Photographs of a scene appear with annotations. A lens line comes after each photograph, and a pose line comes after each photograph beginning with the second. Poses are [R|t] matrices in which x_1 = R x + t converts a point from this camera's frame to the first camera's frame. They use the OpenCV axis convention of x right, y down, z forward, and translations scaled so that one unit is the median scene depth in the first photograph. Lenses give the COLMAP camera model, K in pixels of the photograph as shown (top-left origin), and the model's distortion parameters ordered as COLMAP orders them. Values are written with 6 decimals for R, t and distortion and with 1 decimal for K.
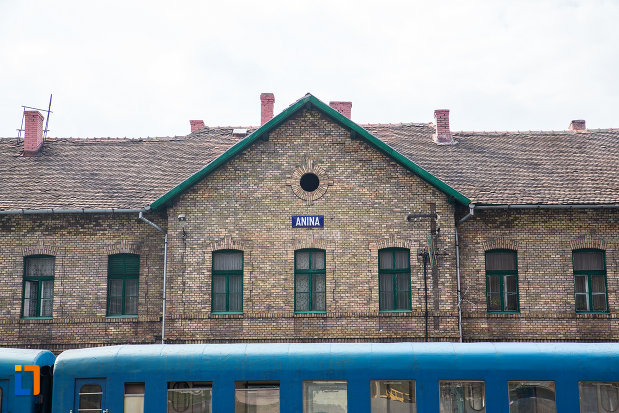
lens RADIAL K [[1124.6, 0, 309.5], [0, 1124.6, 206.5], [0, 0, 1]] dist [0.220402, 0.142683]
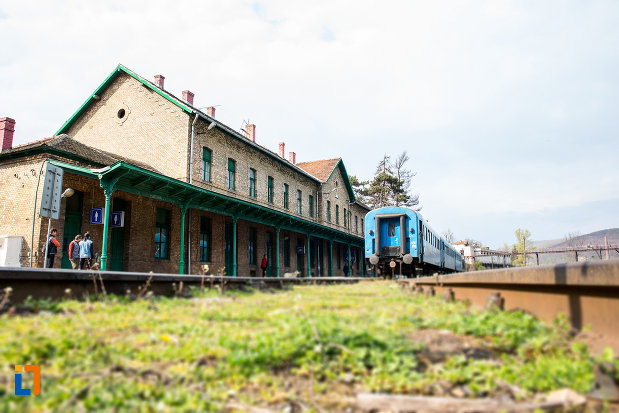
lens RADIAL K [[431.5, 0, 295.0], [0, 431.5, 206.0], [0, 0, 1]] dist [-0.000682, 0.000218]
pose [[0.371944, 0.155555, 0.915128, -1.186286], [-0.191385, 0.977528, -0.088375, 0.173759], [-0.908311, -0.142271, 0.393357, 0.614202]]
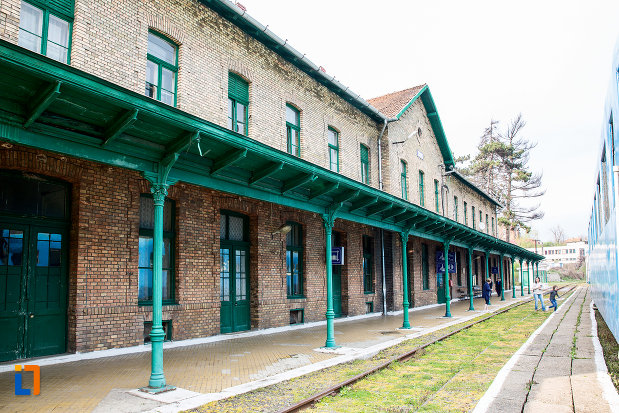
lens RADIAL K [[428.4, 0, 307.8], [0, 428.4, 230.1], [0, 0, 1]] dist [-0.065978, 0.000824]
pose [[0.532300, 0.098685, 0.840784, -0.641922], [-0.175352, 0.984495, -0.004538, 0.162302], [-0.828196, -0.145017, 0.541351, 0.768708]]
